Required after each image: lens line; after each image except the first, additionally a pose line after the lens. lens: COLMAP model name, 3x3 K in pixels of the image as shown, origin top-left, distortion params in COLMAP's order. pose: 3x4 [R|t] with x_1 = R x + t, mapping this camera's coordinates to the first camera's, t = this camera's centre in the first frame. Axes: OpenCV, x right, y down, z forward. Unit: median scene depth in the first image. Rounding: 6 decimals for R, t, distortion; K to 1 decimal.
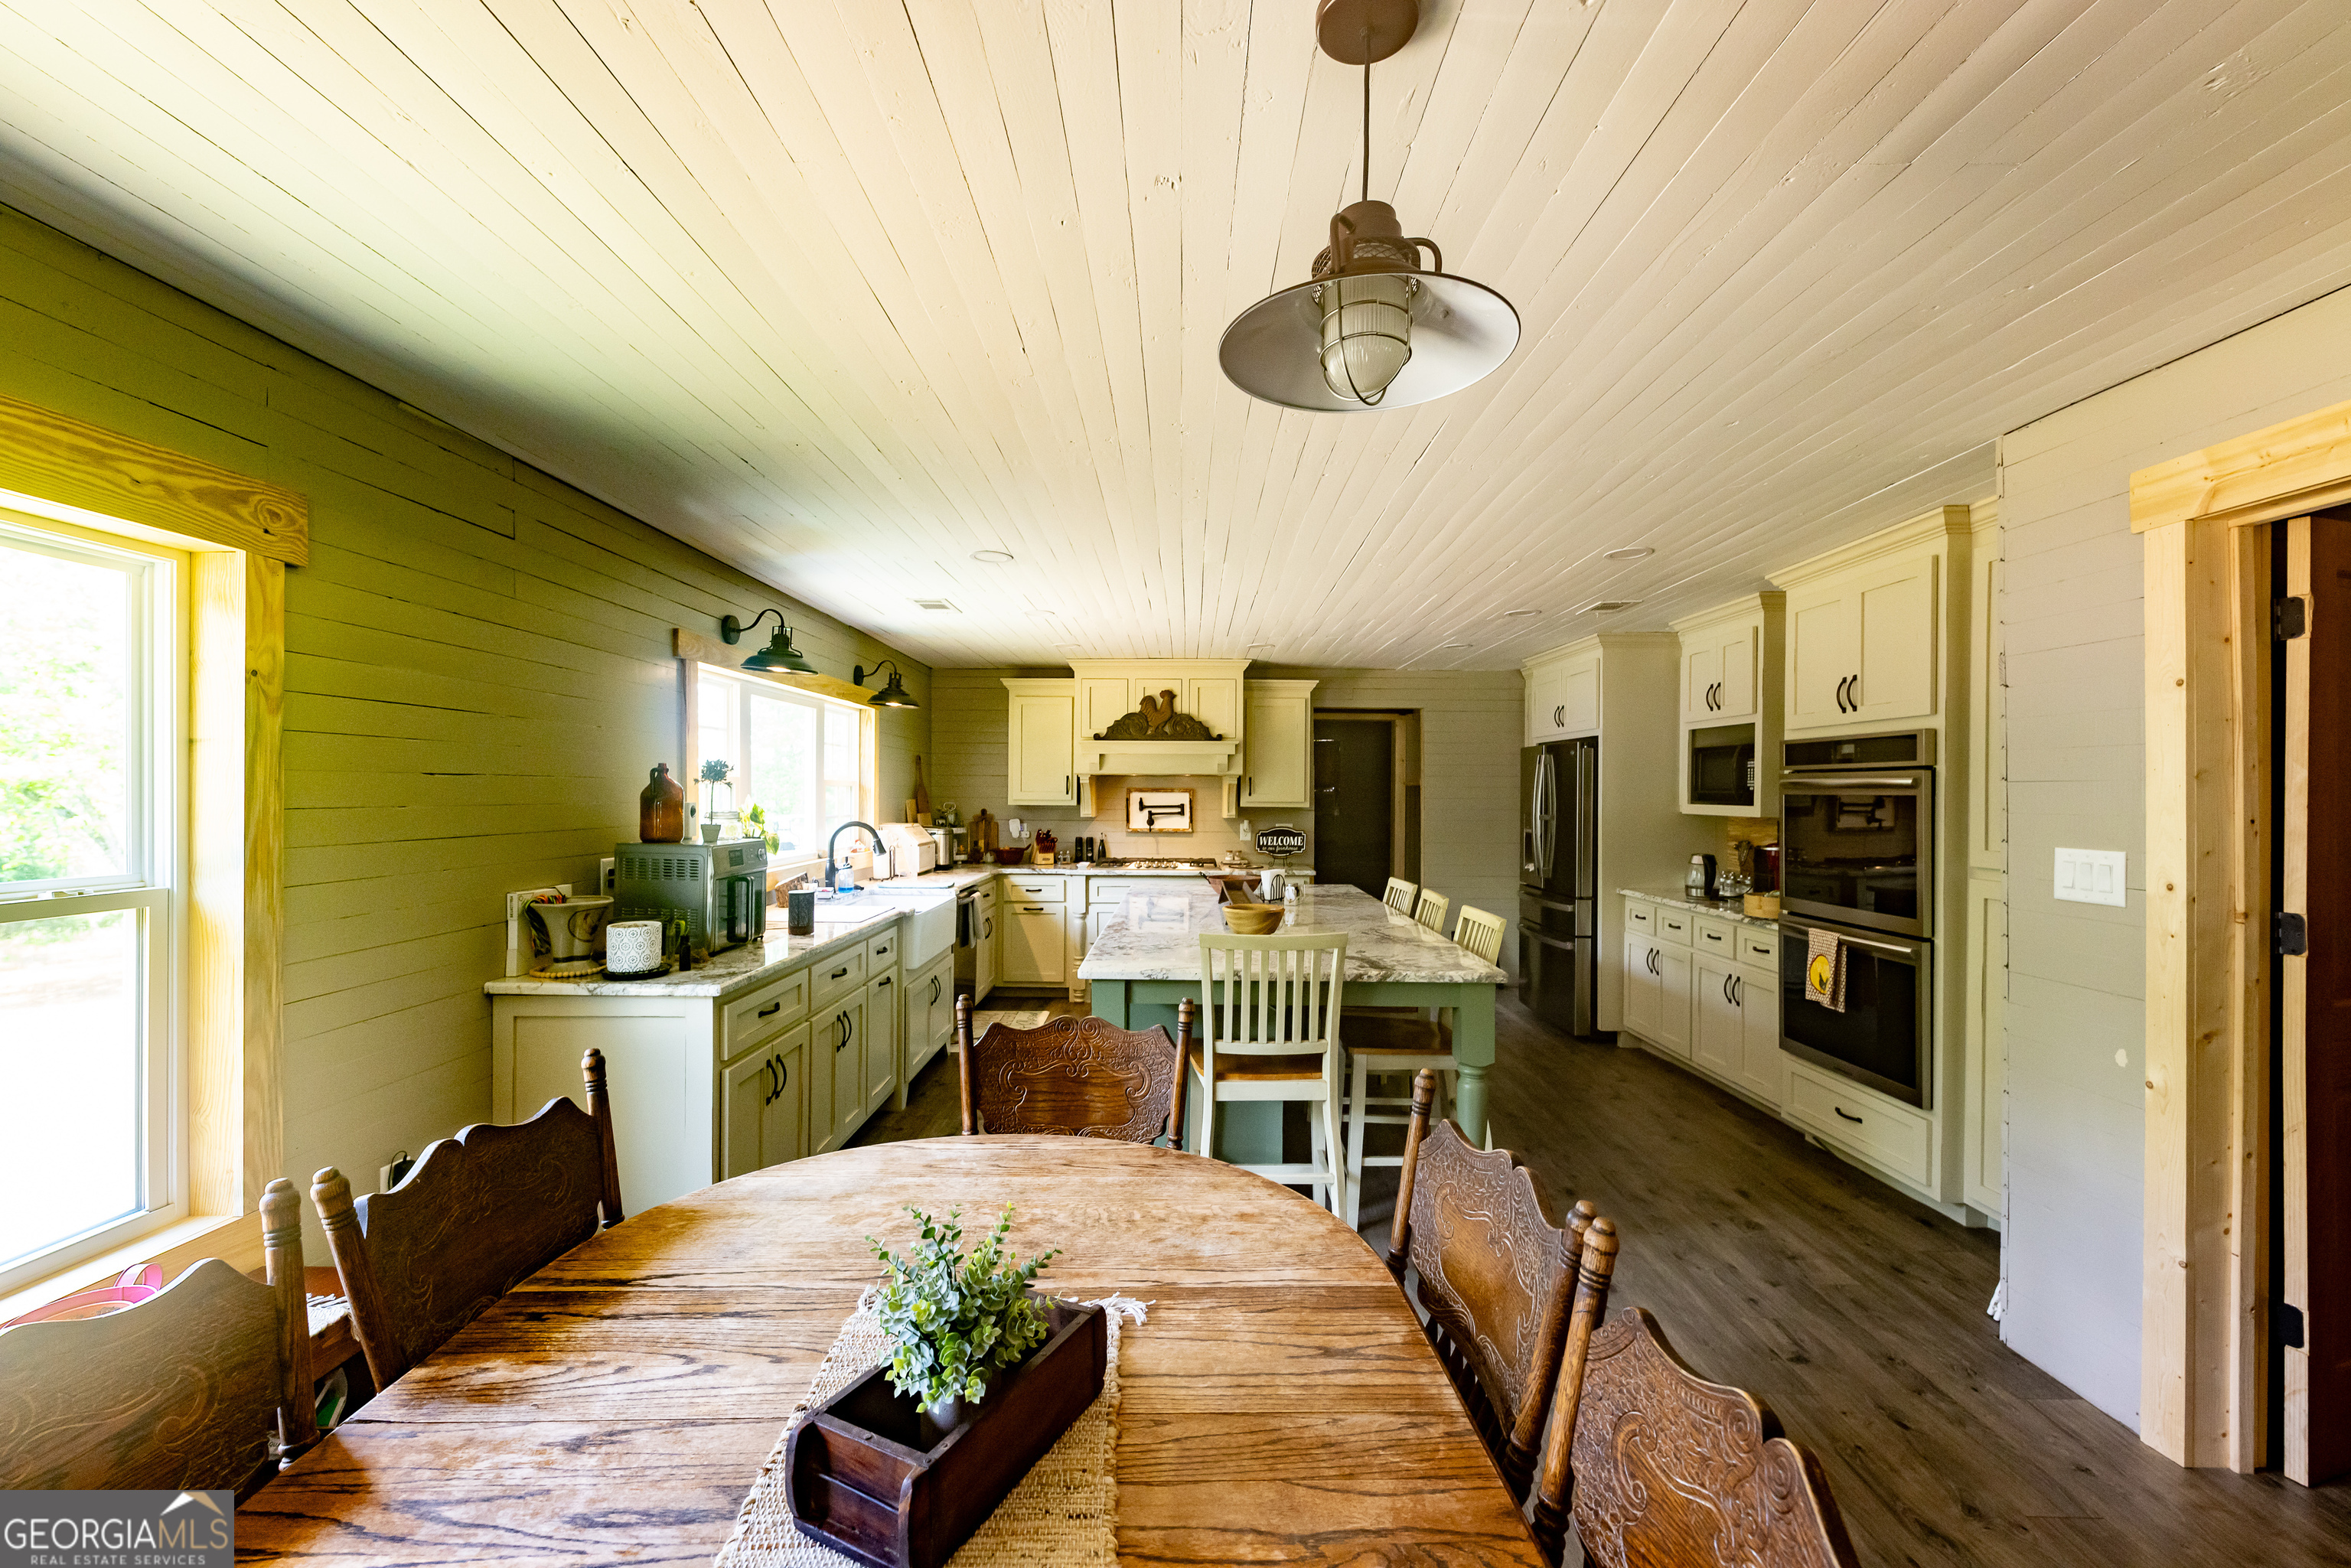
lens RADIAL K [[945.3, 0, 1176.0], [0, 945.3, 794.8], [0, 0, 1]] dist [0.009772, 0.000042]
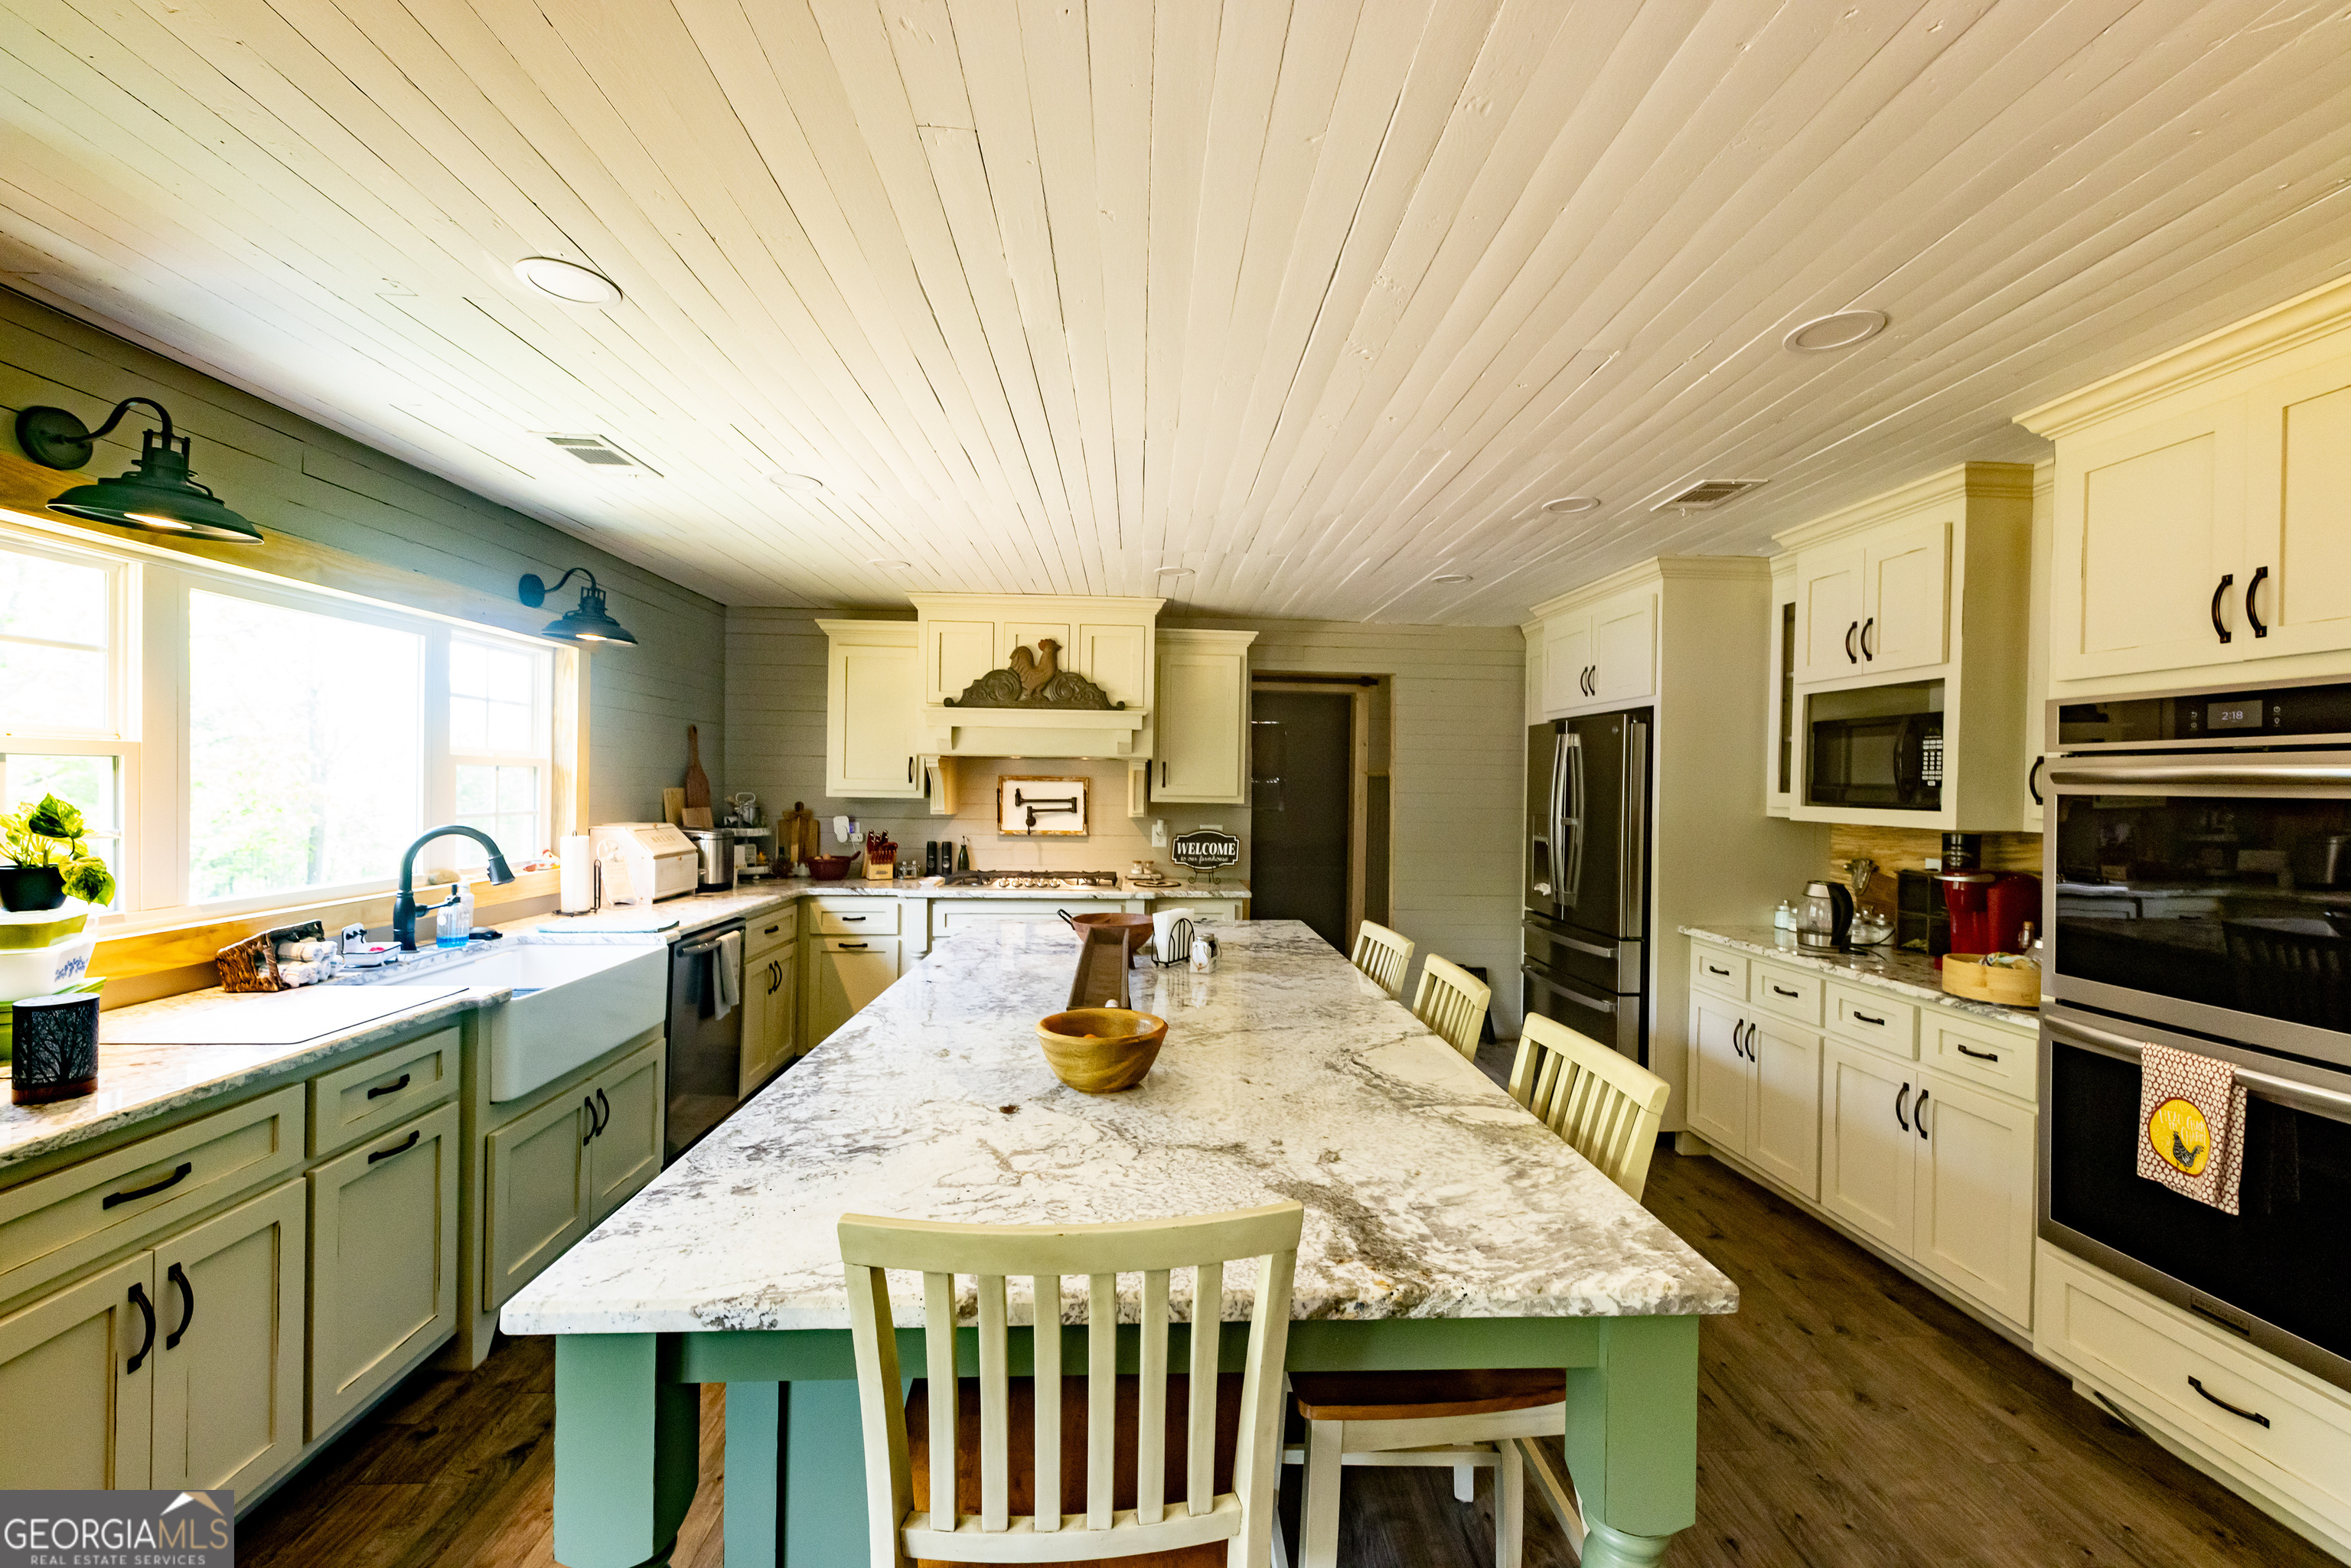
lens RADIAL K [[946.0, 0, 1190.7], [0, 946.0, 789.6], [0, 0, 1]] dist [0.001138, 0.000054]
pose [[0.997380, 0.009504, 0.071720, 0.048533], [-0.009769, 0.999947, 0.003340, 0.000193], [-0.071684, -0.004032, 0.997419, 0.278715]]
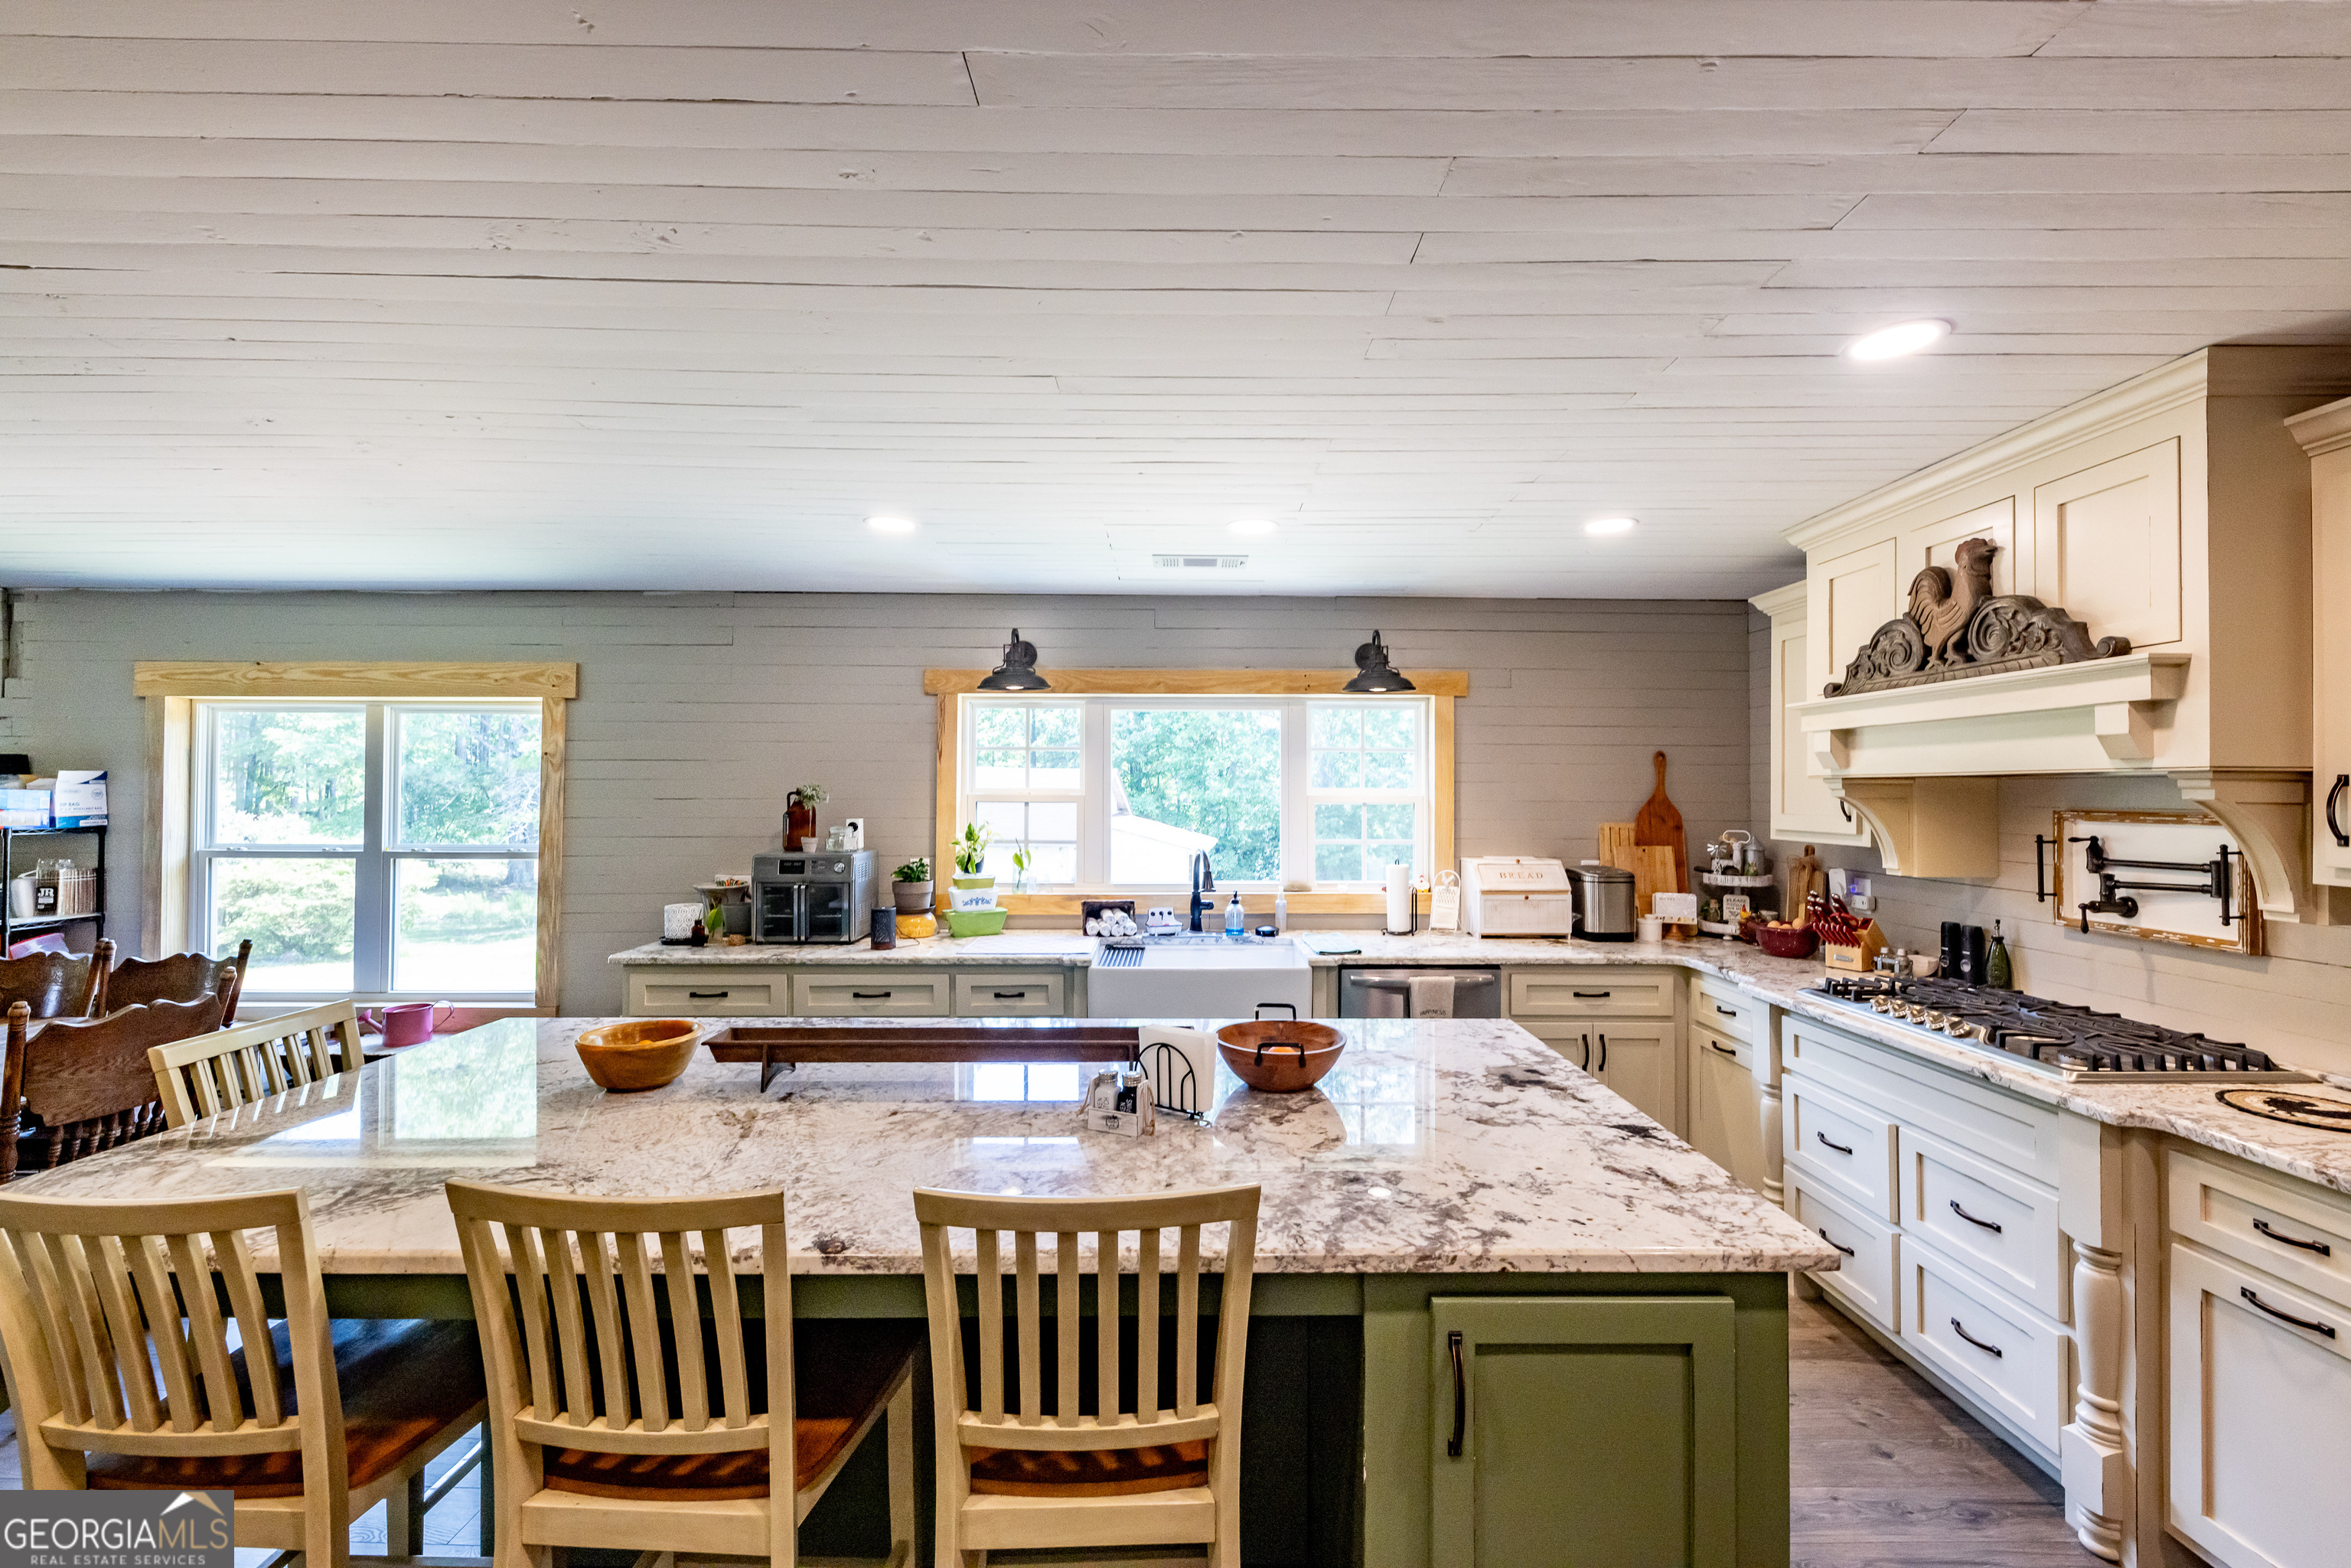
lens RADIAL K [[946.0, 0, 1190.7], [0, 946.0, 789.6], [0, 0, 1]] dist [0.001138, 0.000054]
pose [[0.021680, -0.008171, -0.999732, 0.349522], [-0.005111, 0.999953, -0.008284, -0.010948], [0.999752, 0.005289, 0.021637, 0.705980]]
